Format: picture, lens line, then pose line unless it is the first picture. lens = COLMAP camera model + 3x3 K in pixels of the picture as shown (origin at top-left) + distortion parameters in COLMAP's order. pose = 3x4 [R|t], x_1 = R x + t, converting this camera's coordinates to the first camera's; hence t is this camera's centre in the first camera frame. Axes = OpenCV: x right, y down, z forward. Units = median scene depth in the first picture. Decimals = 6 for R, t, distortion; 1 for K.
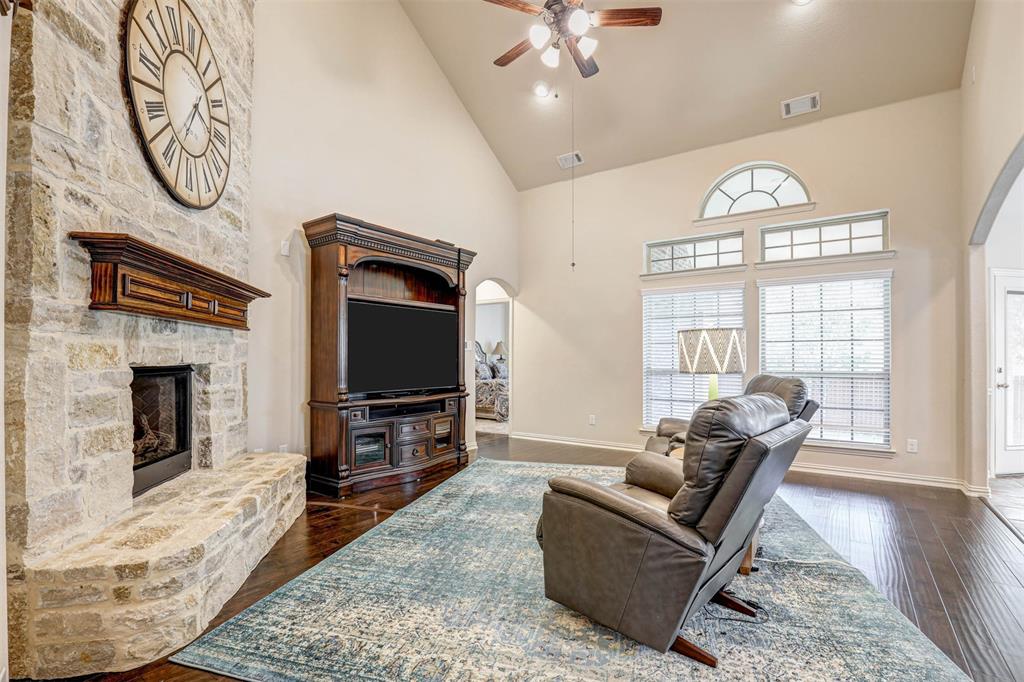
lens RADIAL K [[479.5, 0, 515.3], [0, 479.5, 338.0], [0, 0, 1]] dist [-0.029592, 0.000053]
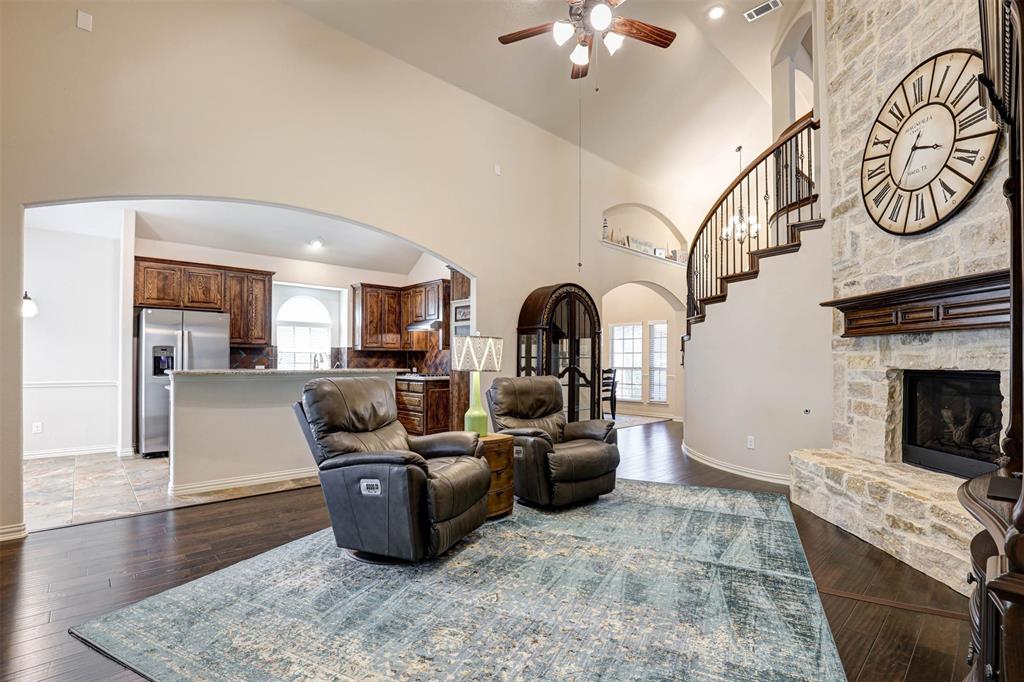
lens RADIAL K [[479.5, 0, 515.3], [0, 479.5, 338.0], [0, 0, 1]] dist [-0.029592, 0.000053]
pose [[-0.981738, -0.001469, 0.190234, 0.086001], [-0.017832, 0.996278, -0.084332, 0.109282], [-0.189402, -0.086184, -0.978110, 2.665517]]
